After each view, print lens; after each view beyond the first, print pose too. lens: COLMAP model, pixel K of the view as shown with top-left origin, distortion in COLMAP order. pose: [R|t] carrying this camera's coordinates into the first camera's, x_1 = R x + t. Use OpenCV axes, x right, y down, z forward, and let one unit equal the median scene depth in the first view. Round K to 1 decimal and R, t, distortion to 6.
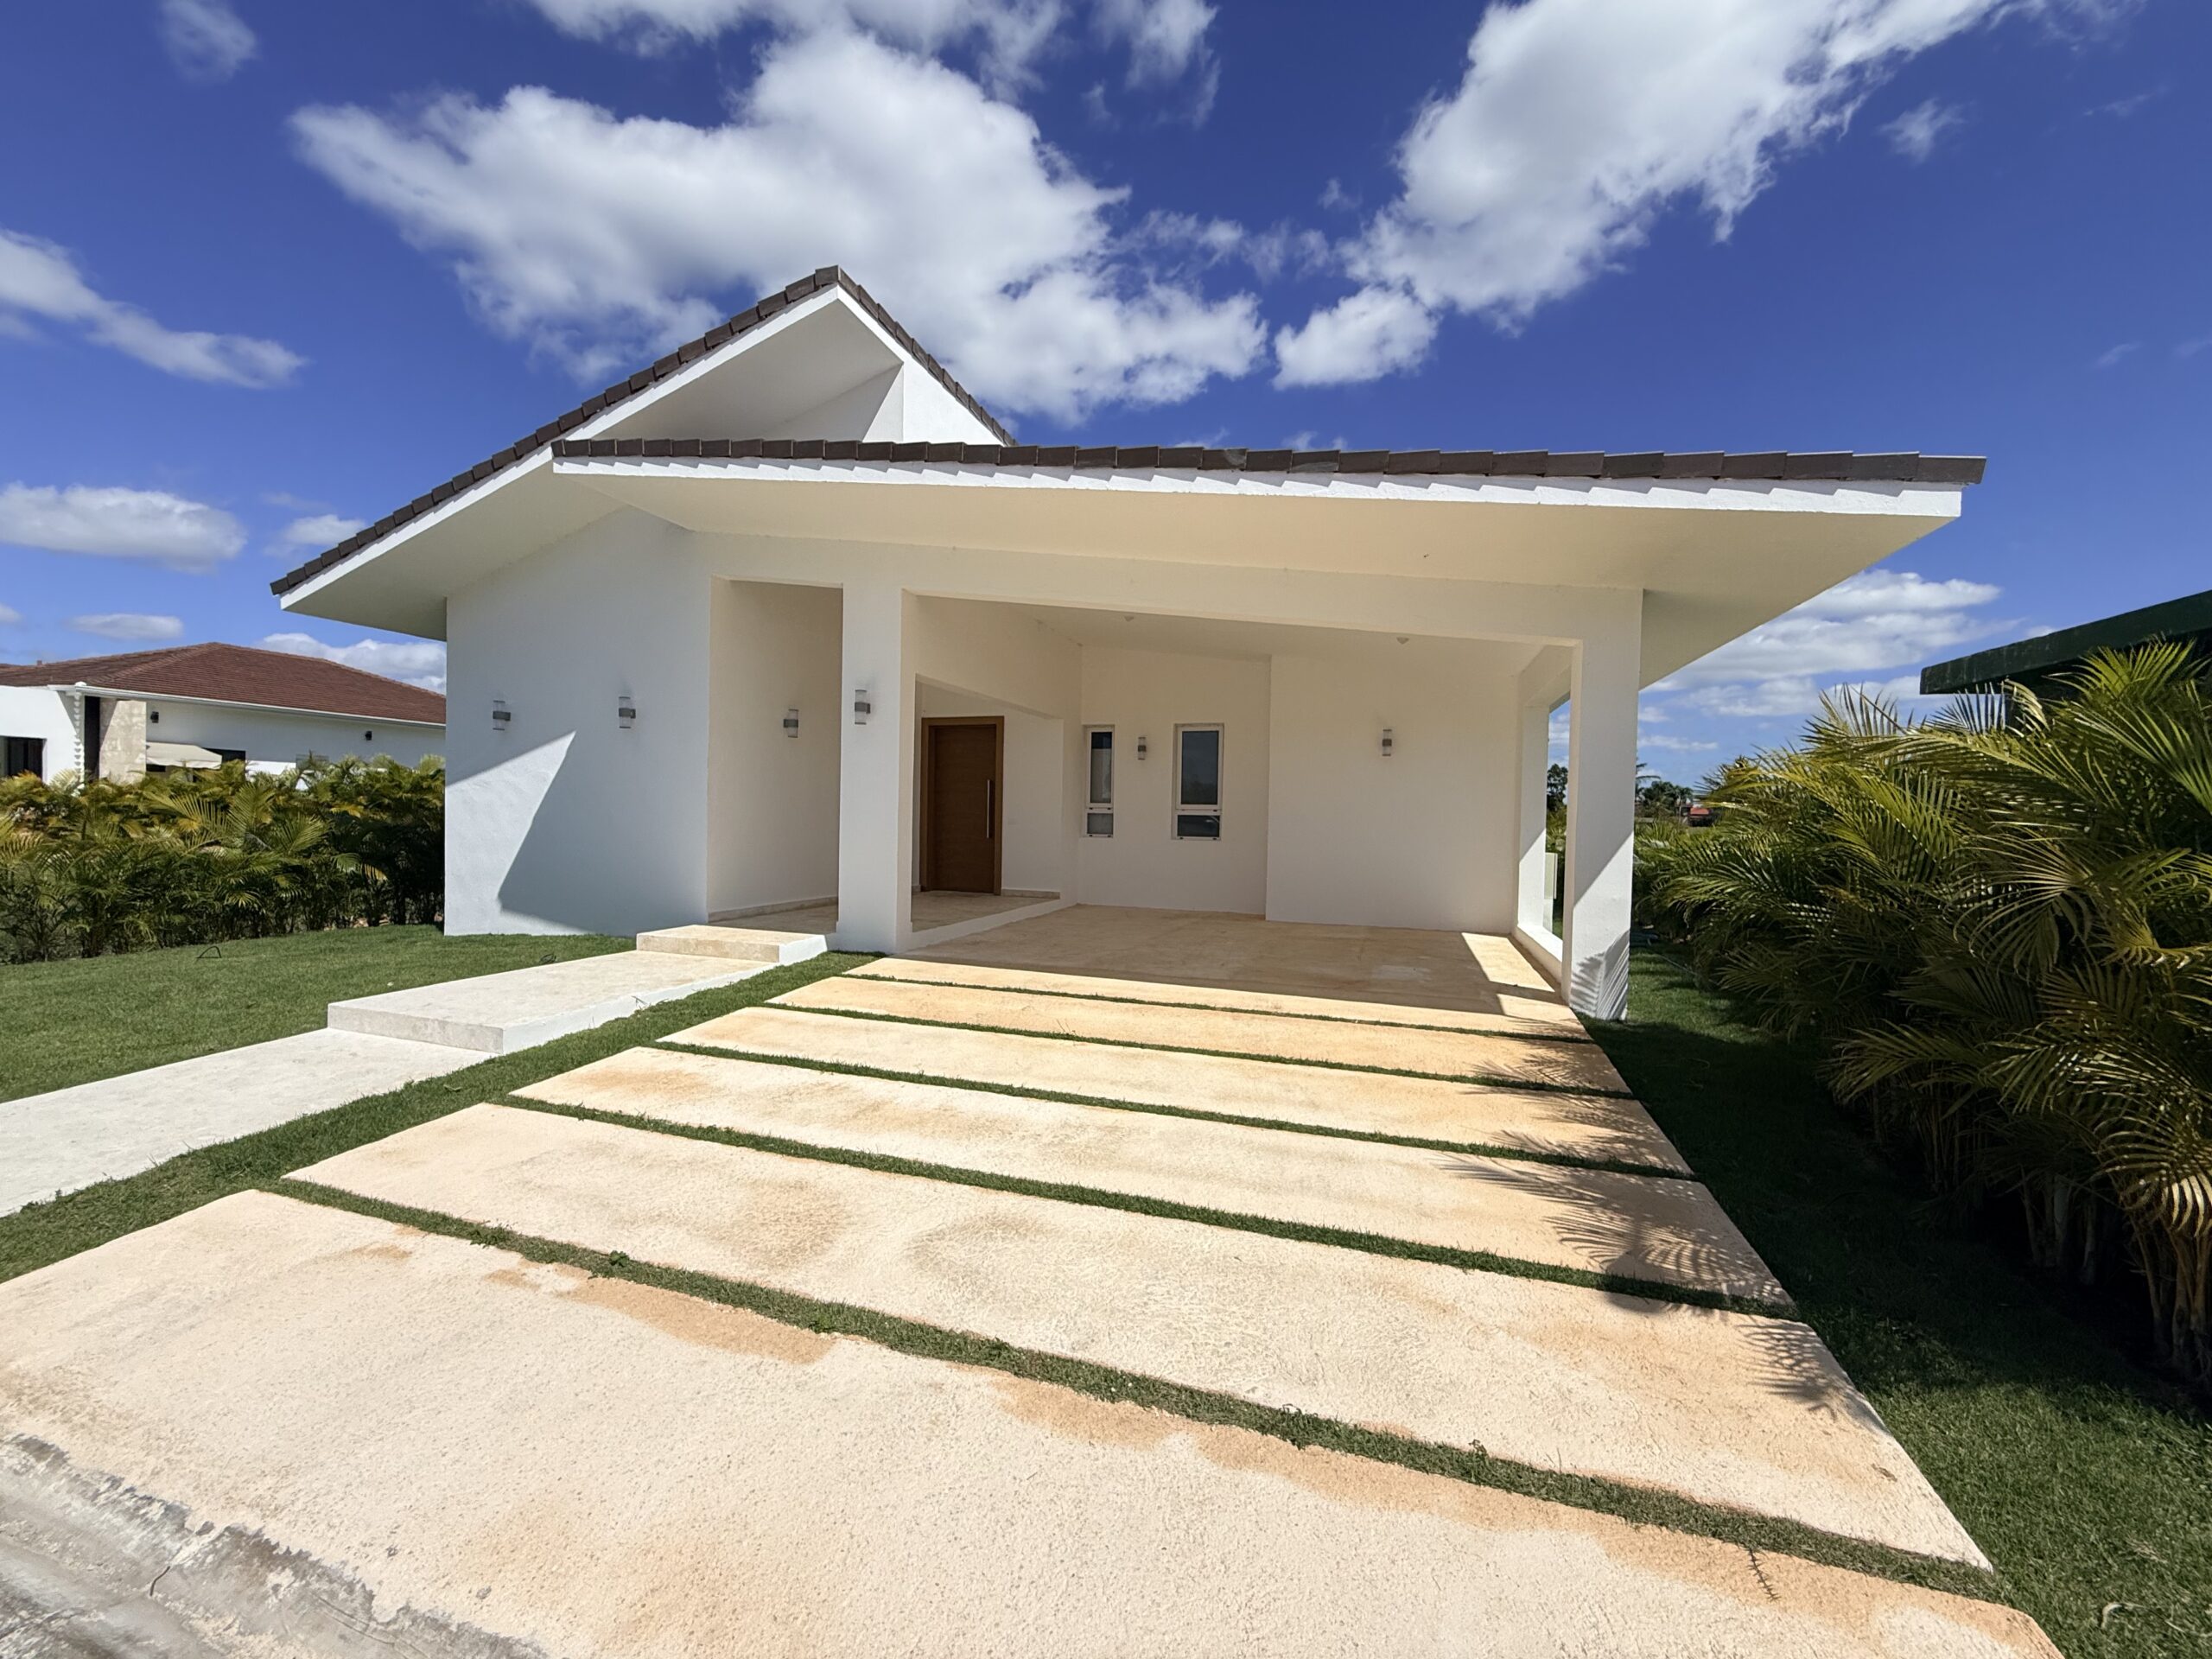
lens RADIAL K [[882.4, 0, 1106.0], [0, 882.4, 829.5], [0, 0, 1]] dist [-0.000933, -0.000094]
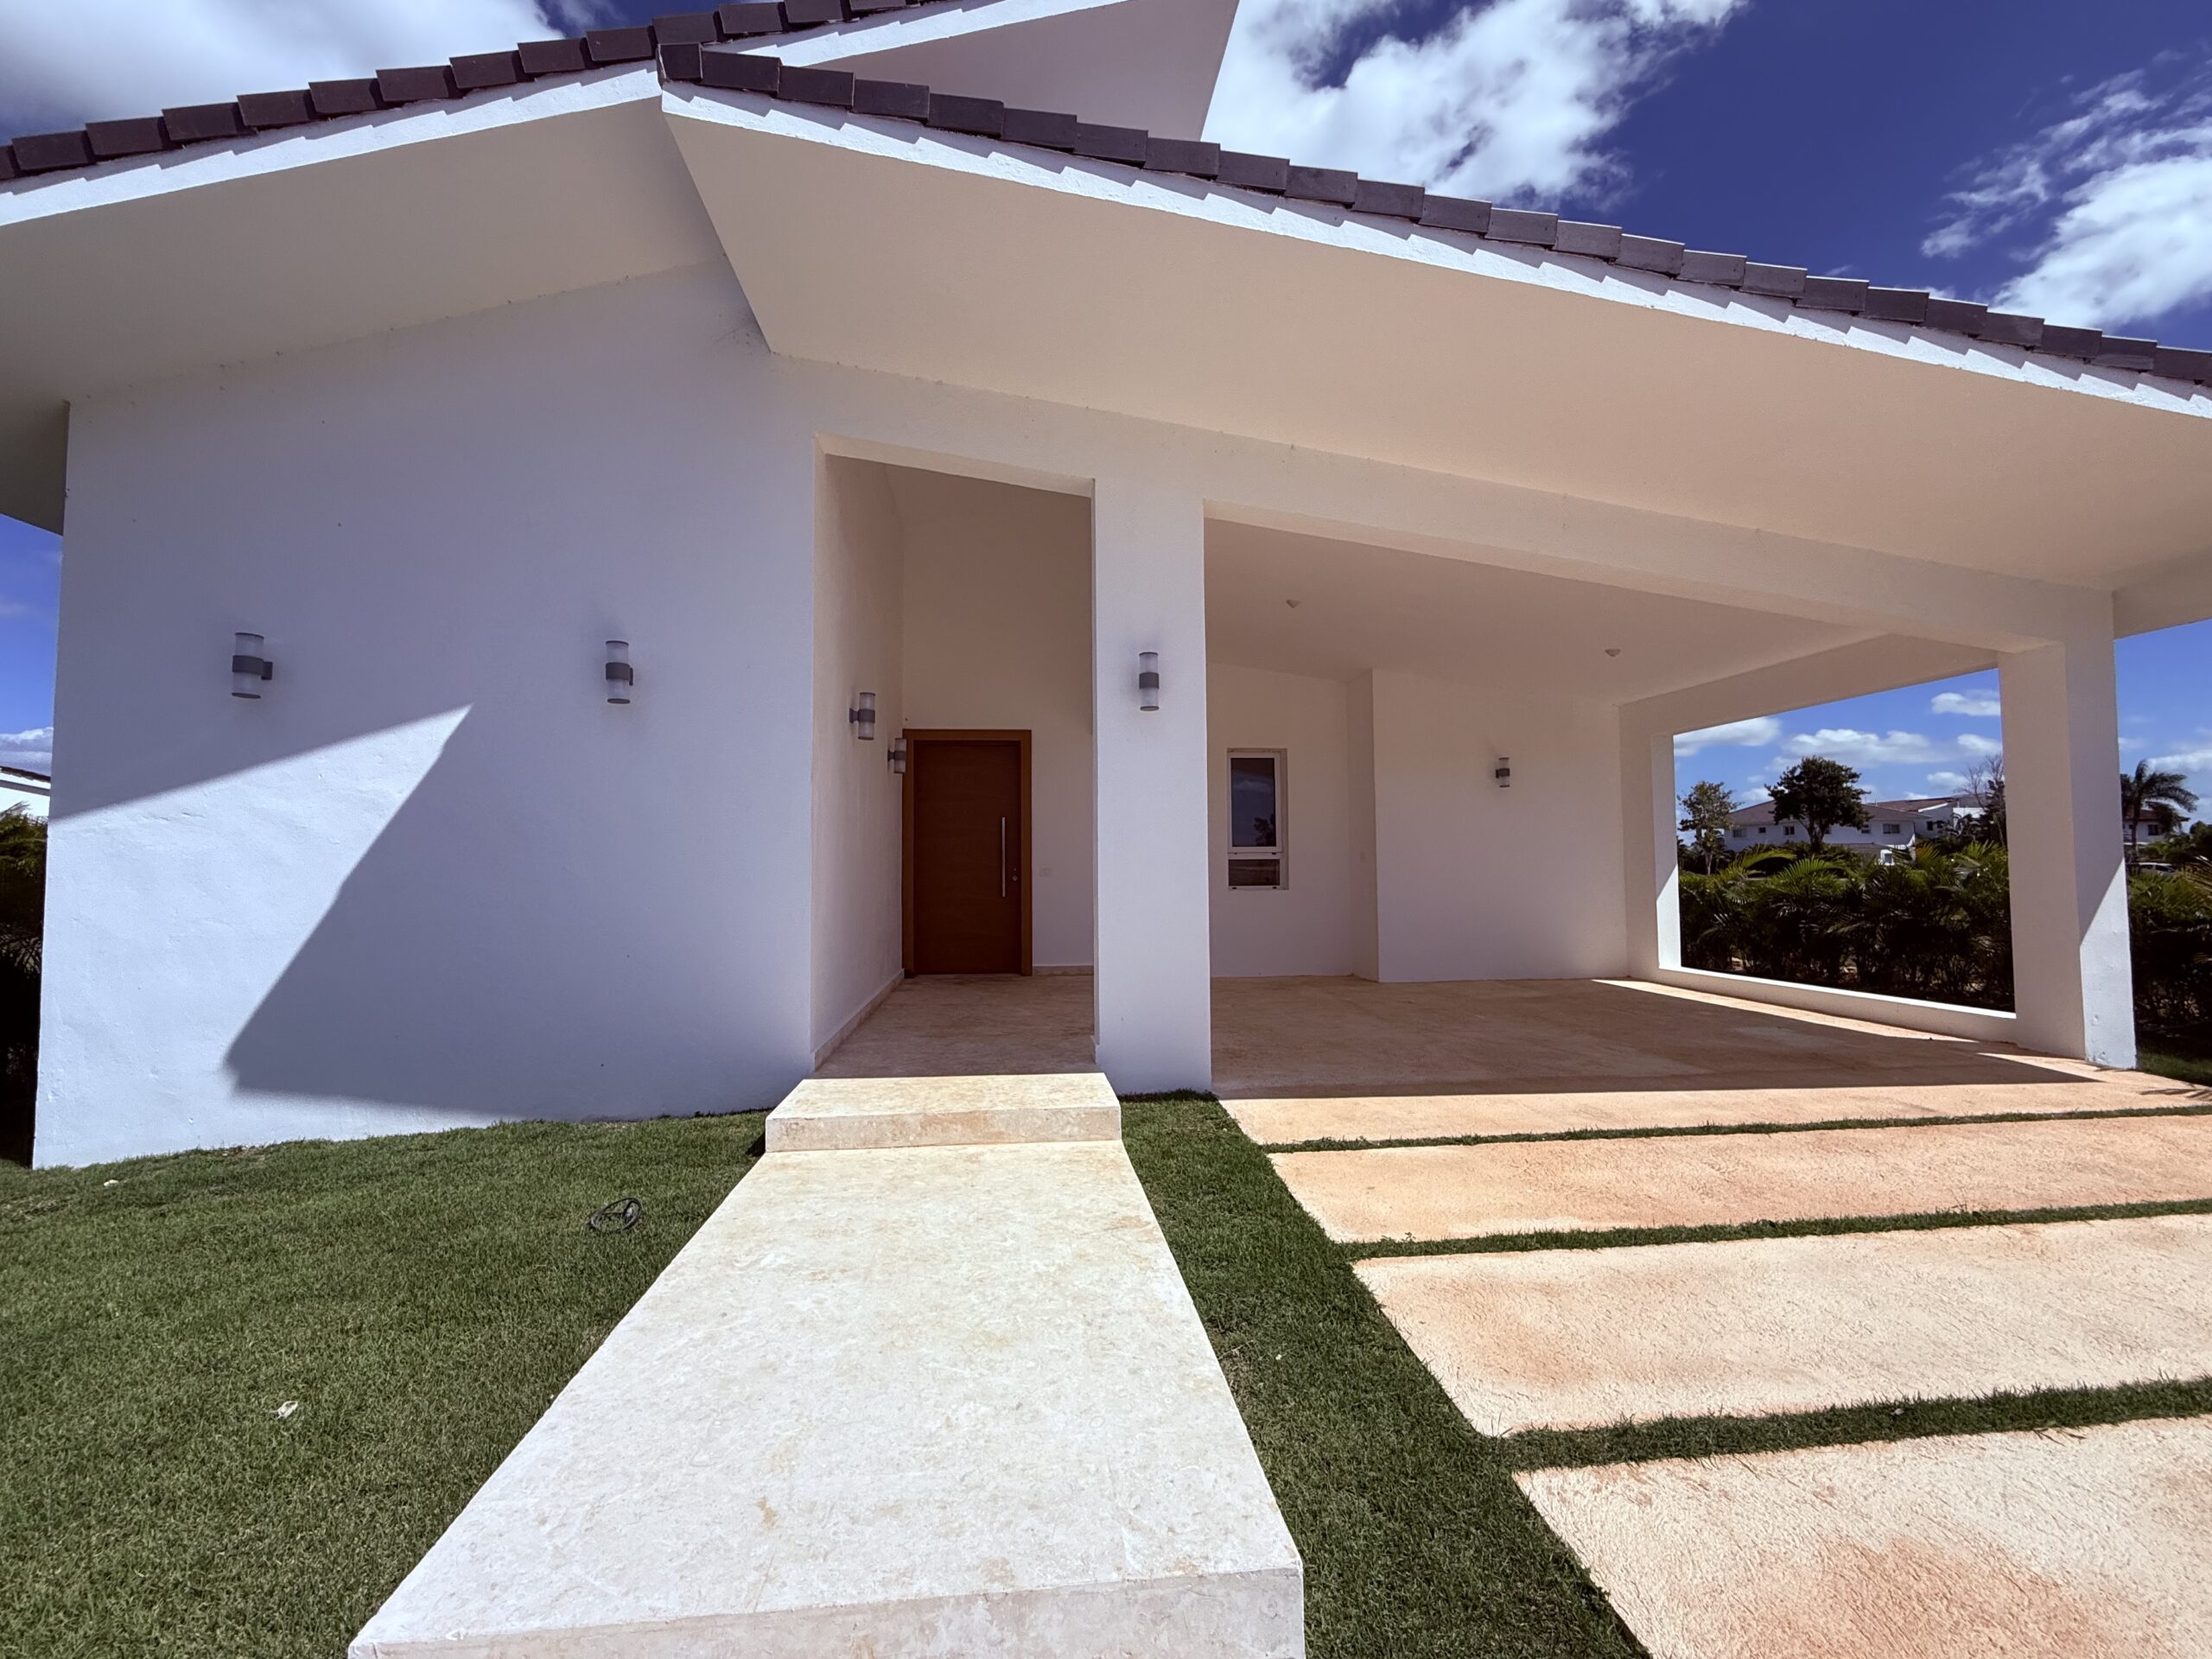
lens RADIAL K [[882.4, 0, 1106.0], [0, 882.4, 829.5], [0, 0, 1]] dist [-0.000933, -0.000094]
pose [[0.909734, -0.005288, 0.415159, -0.467475], [0.030307, 0.998097, -0.053698, -0.005531], [-0.414085, 0.061433, 0.908163, 0.398176]]
